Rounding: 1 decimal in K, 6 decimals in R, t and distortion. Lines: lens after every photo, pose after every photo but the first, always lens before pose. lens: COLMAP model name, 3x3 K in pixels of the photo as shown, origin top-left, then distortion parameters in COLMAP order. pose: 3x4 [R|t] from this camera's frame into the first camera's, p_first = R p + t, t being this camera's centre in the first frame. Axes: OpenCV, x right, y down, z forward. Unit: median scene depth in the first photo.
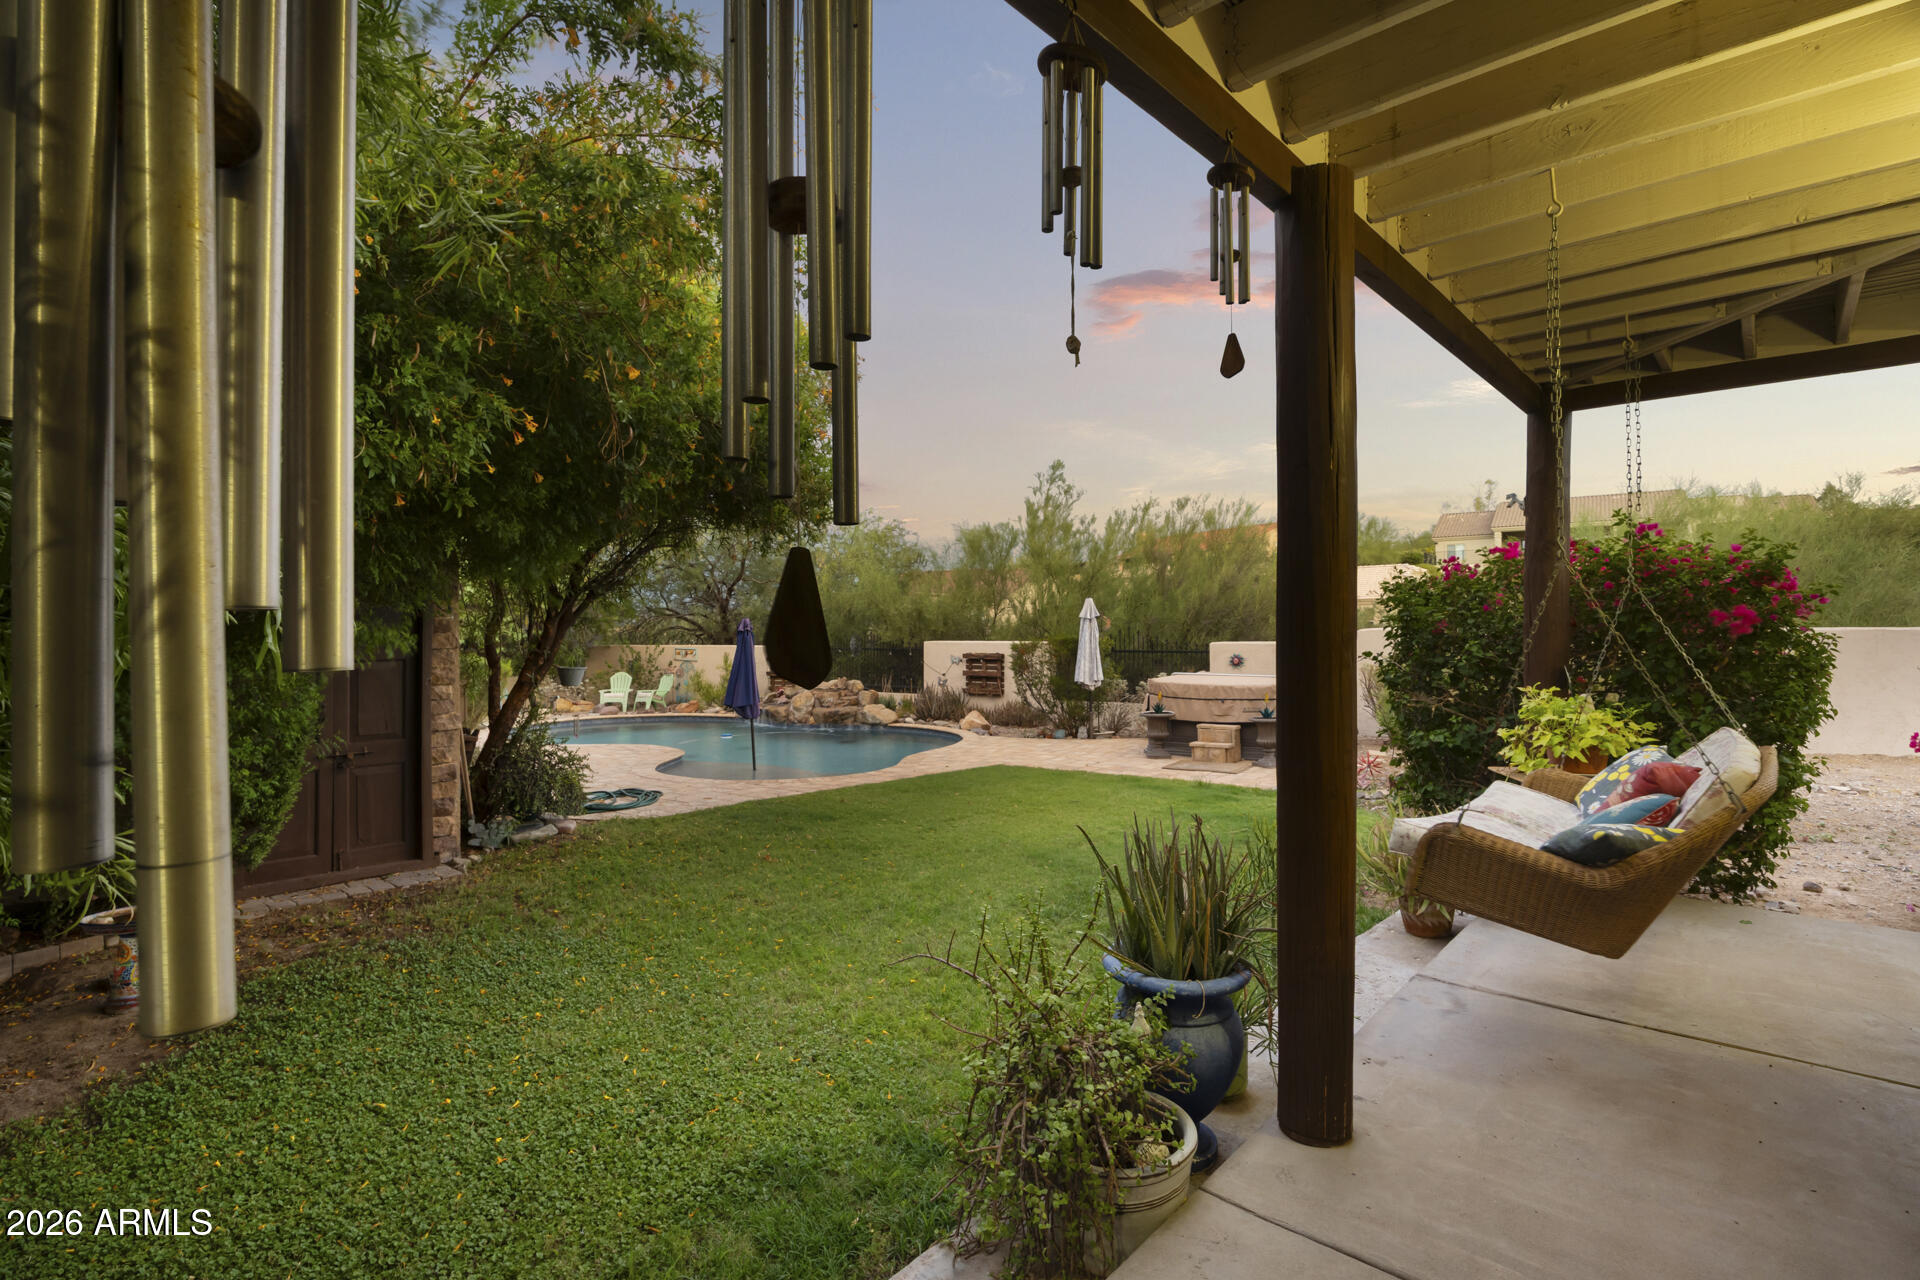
lens RADIAL K [[929.2, 0, 960.0], [0, 929.2, 640.0], [0, 0, 1]] dist [-0.000531, -0.000147]
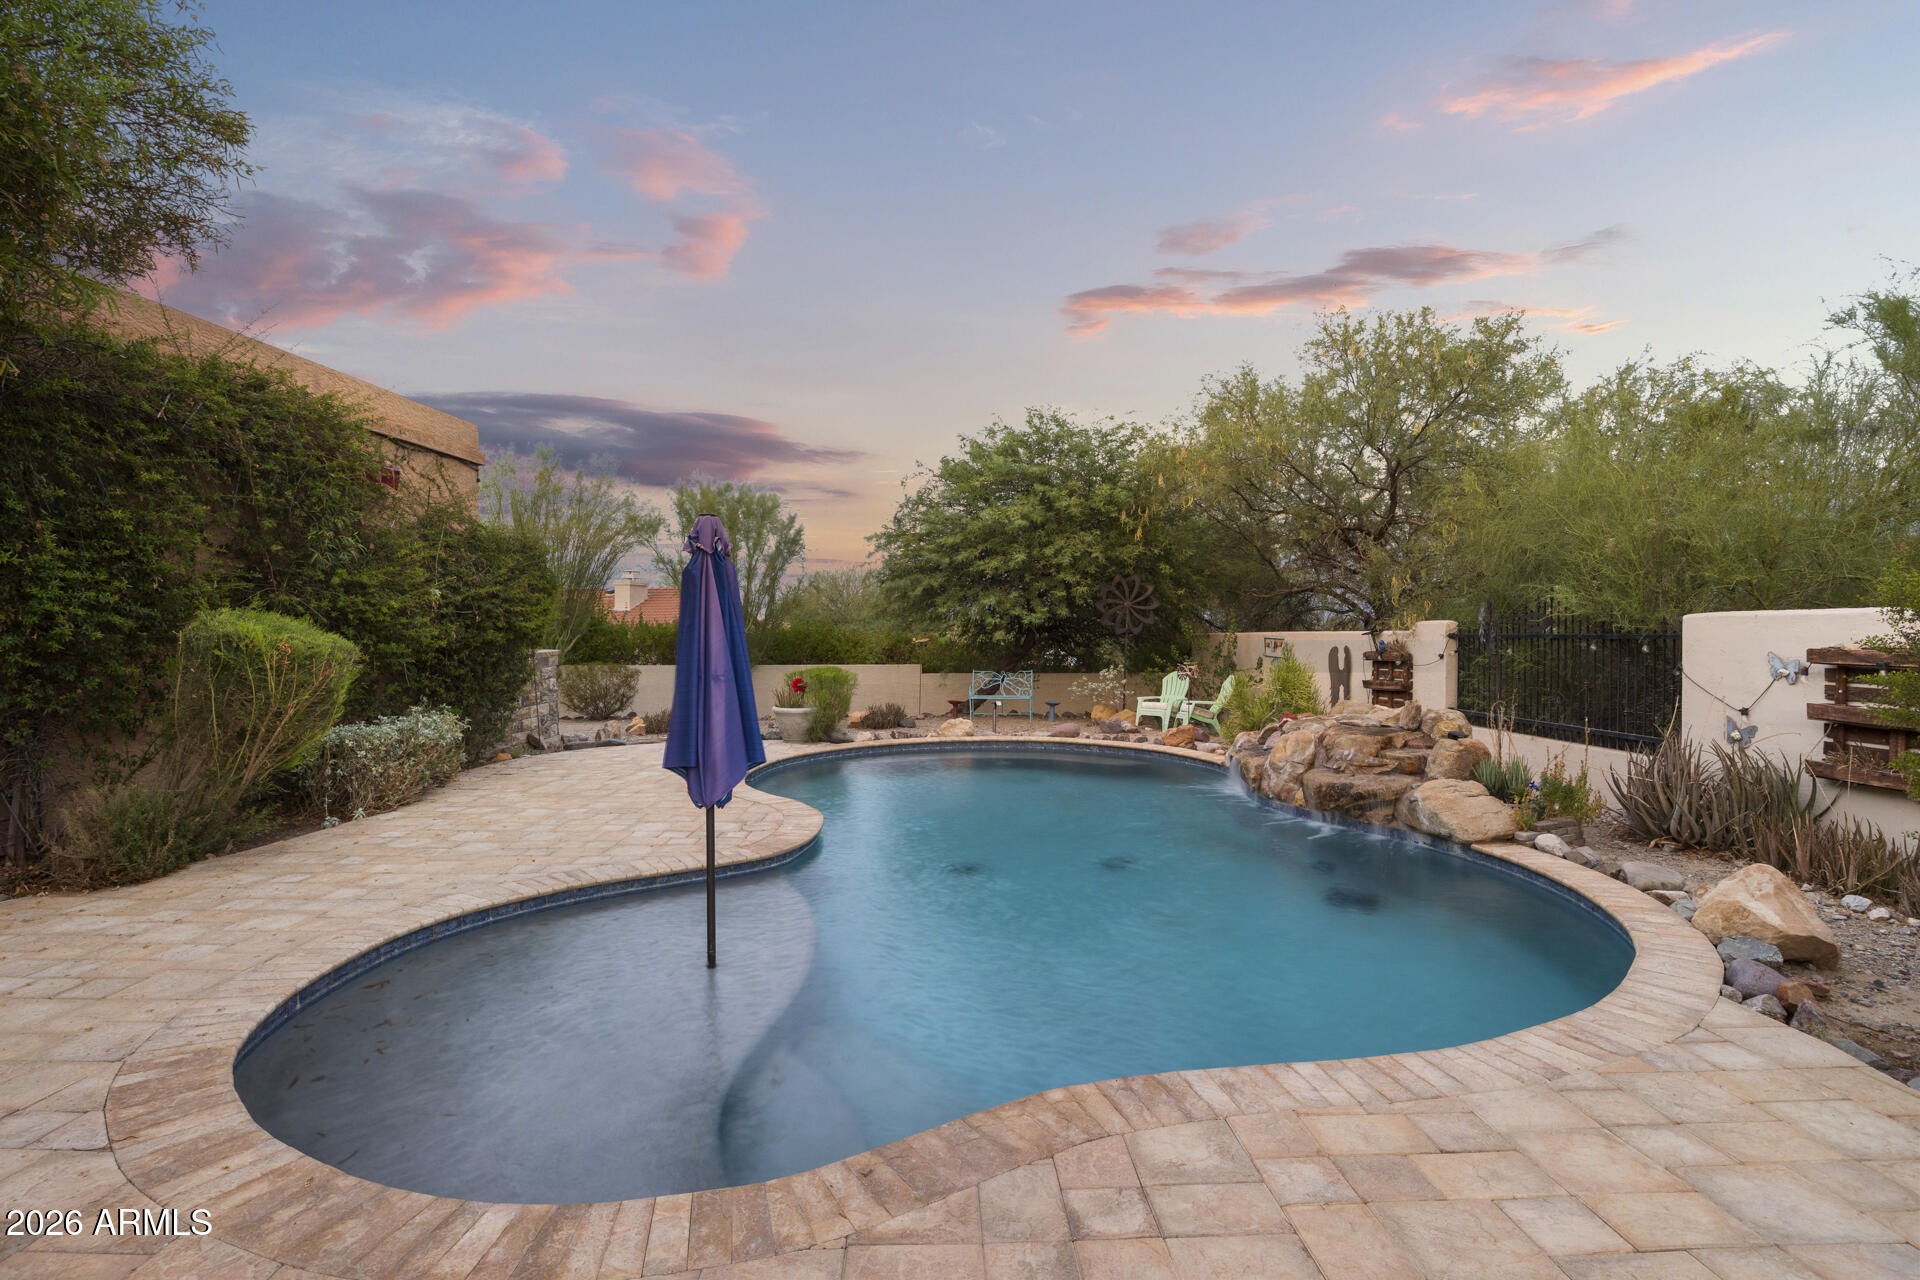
lens RADIAL K [[915.9, 0, 960.0], [0, 915.9, 640.0], [0, 0, 1]] dist [-0.003238, -0.000026]
pose [[0.622467, 0.011262, -0.782565, 0.081499], [-0.013154, 0.999906, 0.003926, 0.018004], [0.782536, 0.007850, 0.622556, 0.736175]]
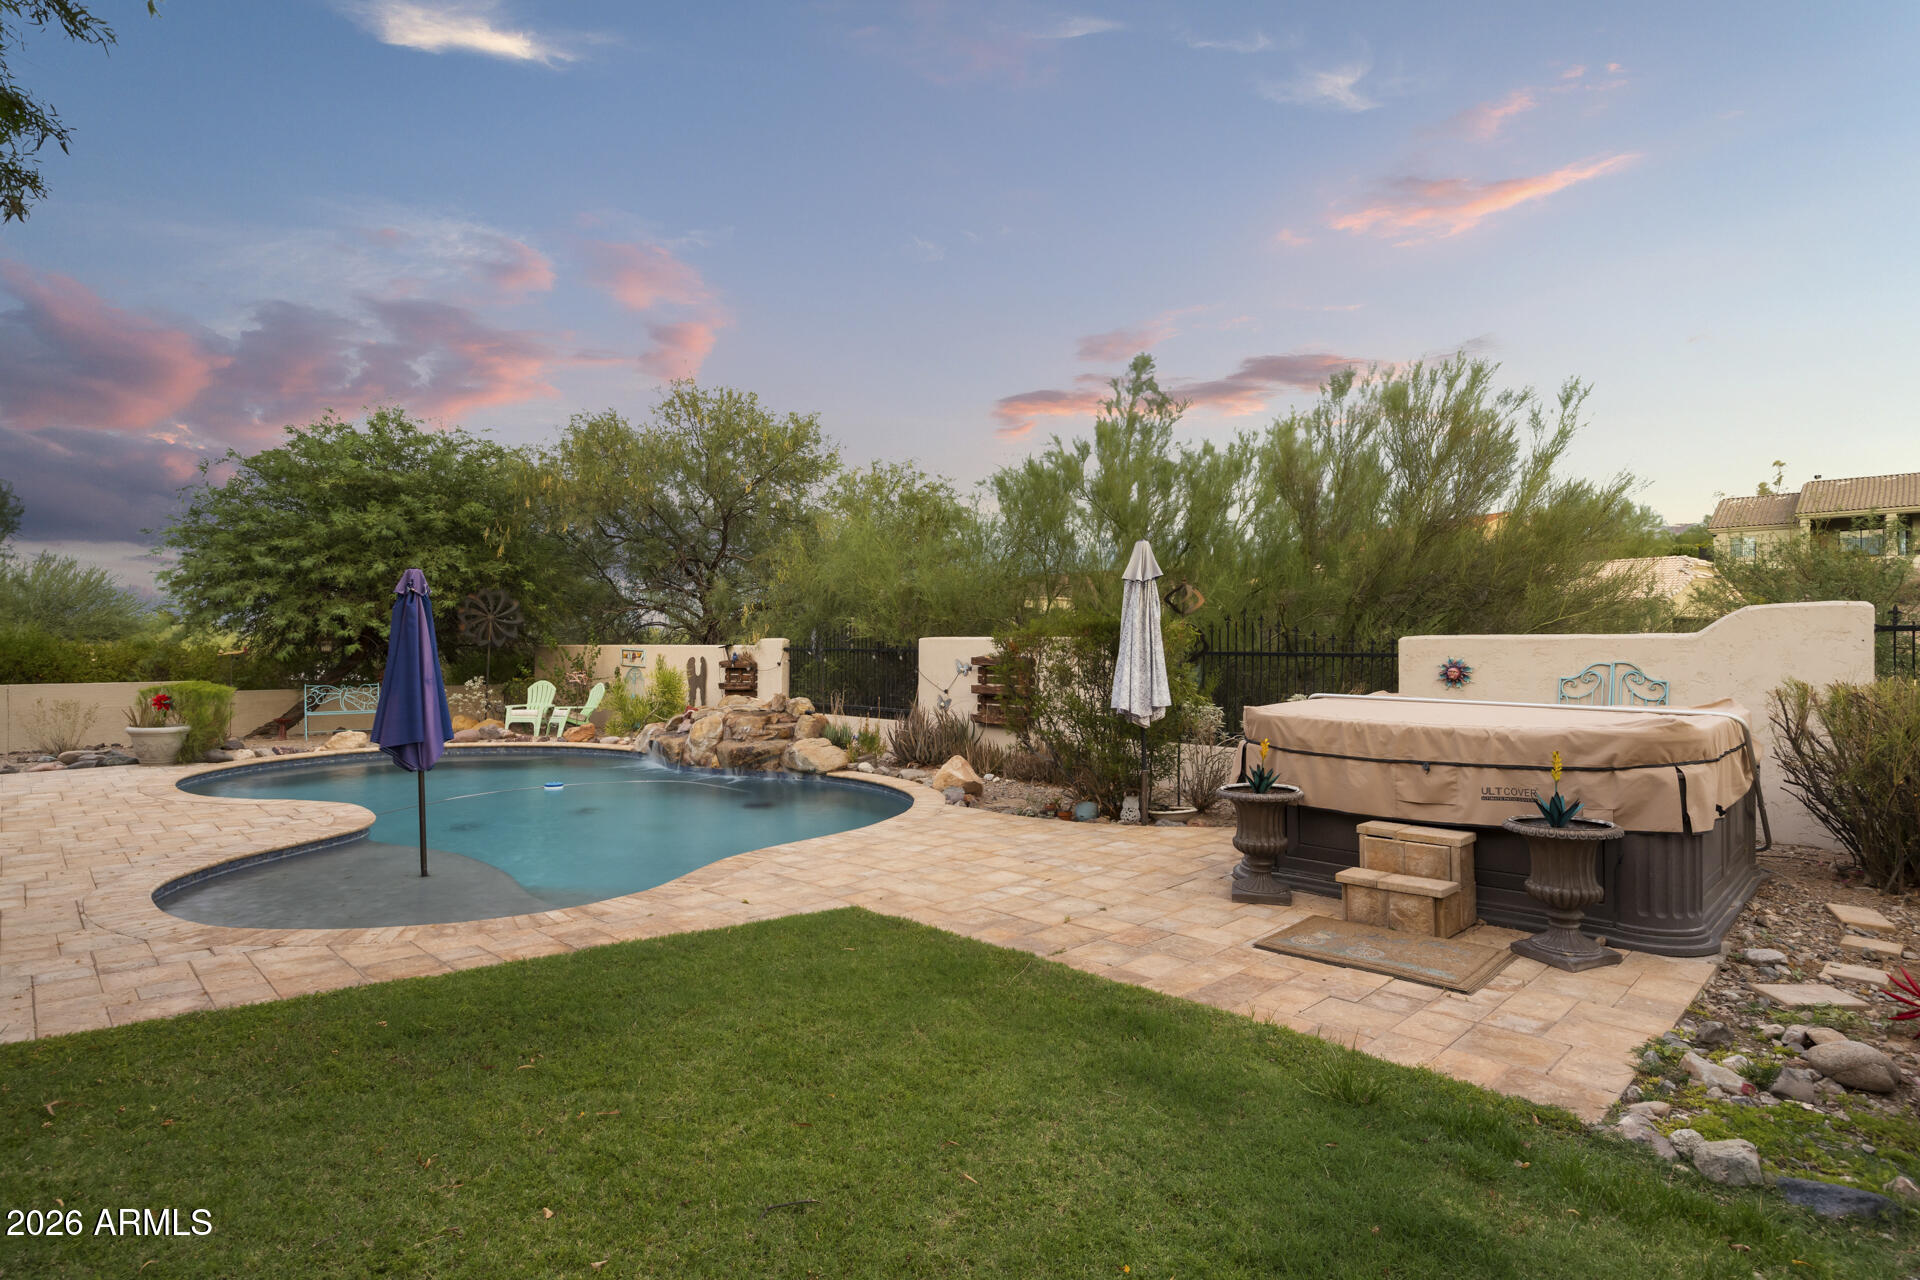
lens RADIAL K [[1000.2, 0, 965.2], [0, 1000.2, 655.9], [0, 0, 1]] dist [-0.004947, -0.000367]
pose [[0.988289, 0.011840, -0.152131, 0.122755], [-0.011822, 0.999930, 0.001022, 0.016563], [0.152133, 0.000788, 0.988360, 0.442103]]
